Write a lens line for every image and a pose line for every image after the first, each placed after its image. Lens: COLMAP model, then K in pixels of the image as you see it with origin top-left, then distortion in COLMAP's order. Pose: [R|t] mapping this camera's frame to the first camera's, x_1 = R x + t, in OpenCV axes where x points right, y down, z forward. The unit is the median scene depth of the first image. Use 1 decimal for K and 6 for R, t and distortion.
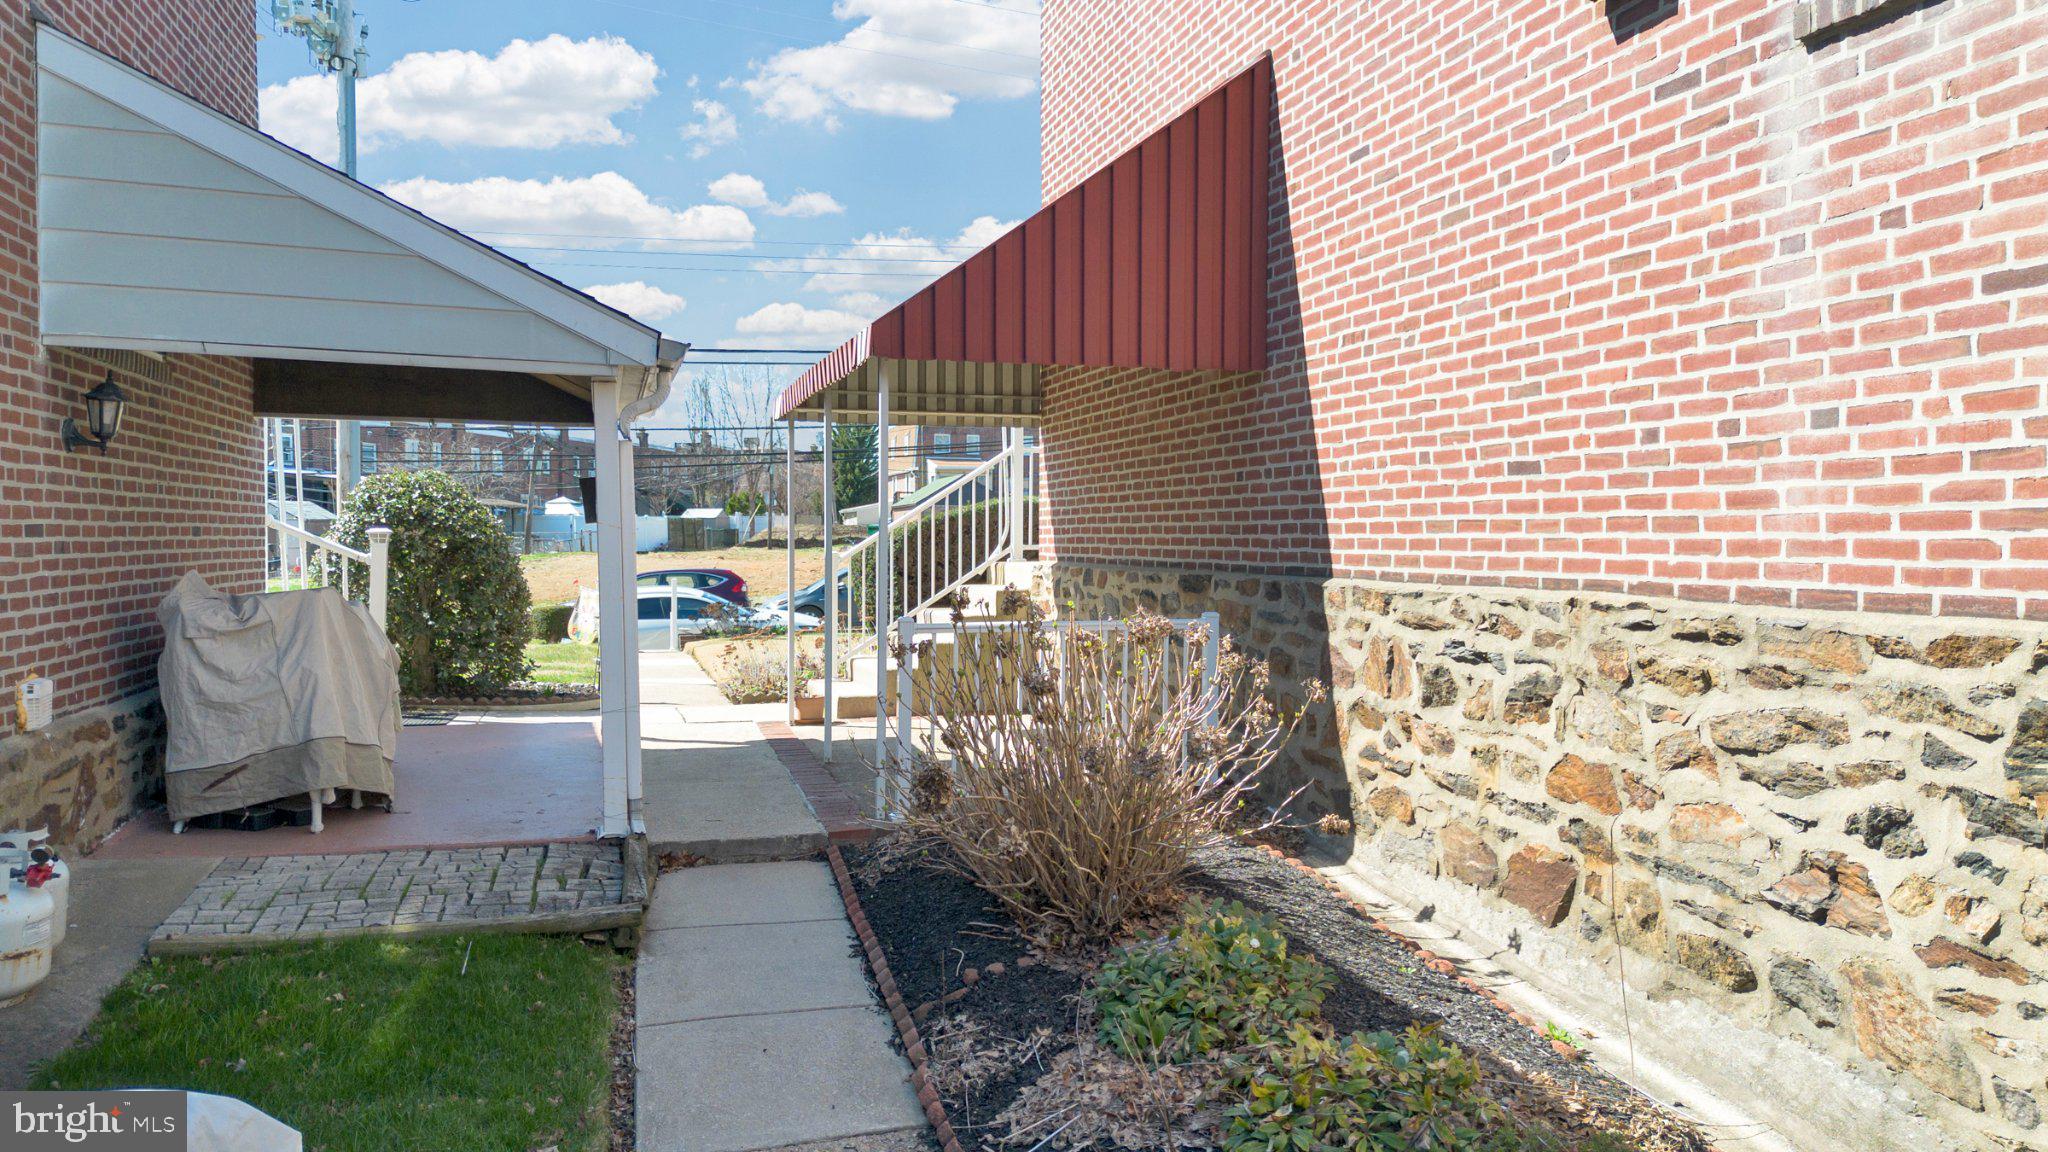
lens RADIAL K [[1460.5, 0, 1024.0], [0, 1460.5, 576.0], [0, 0, 1]] dist [0.006833, 0.004534]
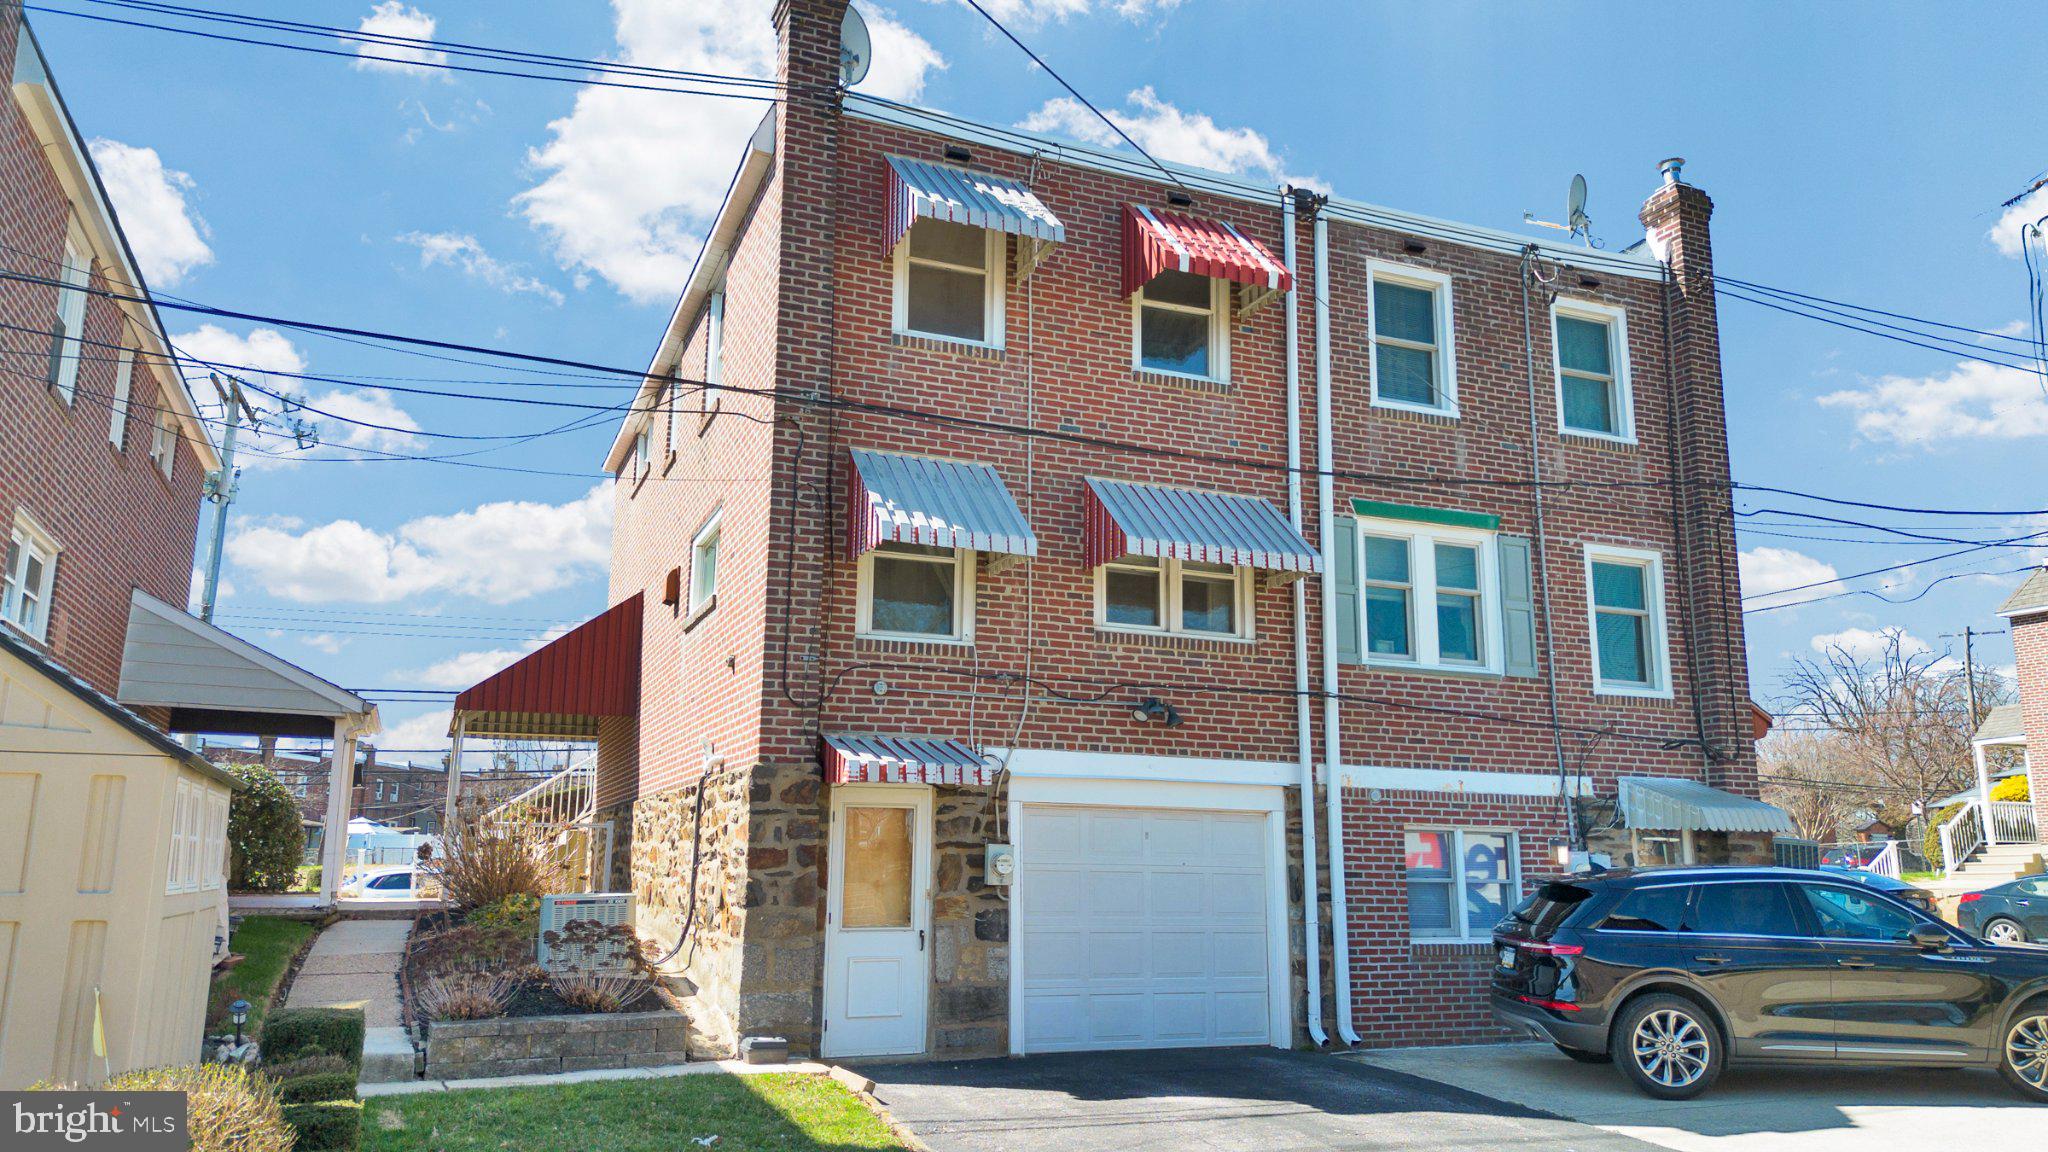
lens RADIAL K [[1450.2, 0, 1024.0], [0, 1450.2, 576.0], [0, 0, 1]] dist [0.036599, -0.002401]
pose [[0.994214, 0.028771, 0.103488, 0.542006], [-0.004333, 0.973417, -0.229000, 0.175828], [-0.107326, 0.227226, 0.967910, -1.424033]]
